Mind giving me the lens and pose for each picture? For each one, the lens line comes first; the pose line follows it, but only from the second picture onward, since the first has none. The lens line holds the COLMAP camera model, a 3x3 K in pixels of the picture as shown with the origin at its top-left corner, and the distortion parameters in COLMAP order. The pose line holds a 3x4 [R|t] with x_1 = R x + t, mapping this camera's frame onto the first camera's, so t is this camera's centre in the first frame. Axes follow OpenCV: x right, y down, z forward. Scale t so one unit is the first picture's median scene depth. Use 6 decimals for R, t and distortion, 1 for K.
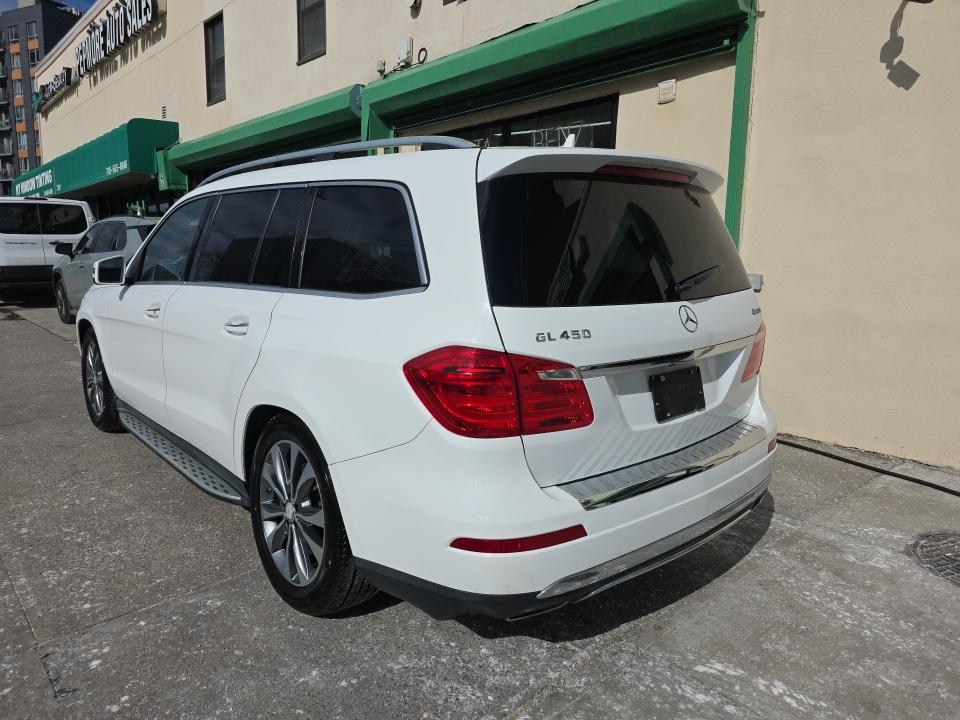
lens RADIAL K [[641.1, 0, 475.7], [0, 641.1, 360.1], [0, 0, 1]] dist [0.051899, -0.048921]
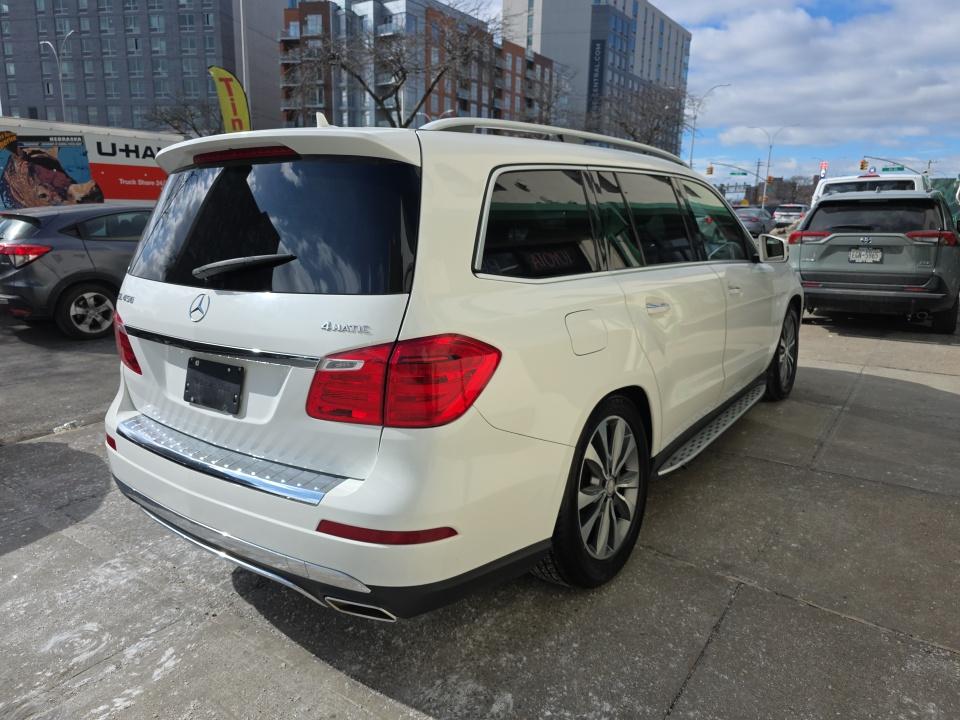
lens RADIAL K [[641.1, 0, 475.7], [0, 641.1, 360.1], [0, 0, 1]] dist [0.051899, -0.048921]
pose [[0.214387, 0.196481, -0.956783, 1.322692], [-0.157884, 0.973648, 0.164567, -0.206011], [0.963904, 0.115780, 0.239759, 1.161792]]
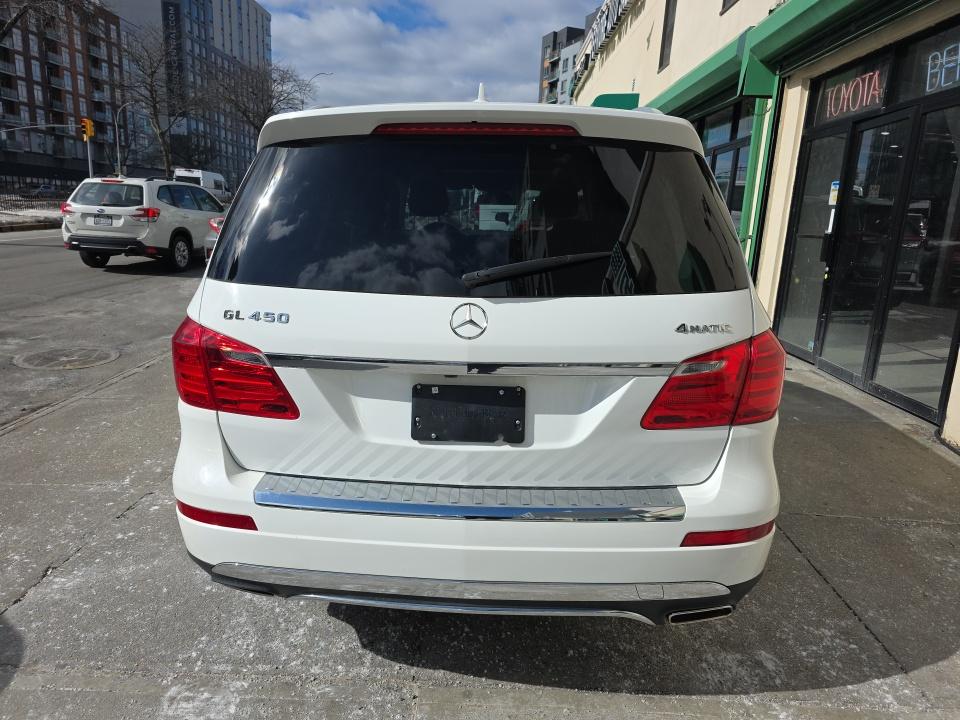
lens RADIAL K [[641.1, 0, 475.7], [0, 641.1, 360.1], [0, 0, 1]] dist [0.051899, -0.048921]
pose [[0.711626, 0.165997, -0.682666, 0.854689], [-0.131184, 0.985992, 0.103005, -0.096055], [0.690202, 0.016253, 0.723434, 0.452688]]
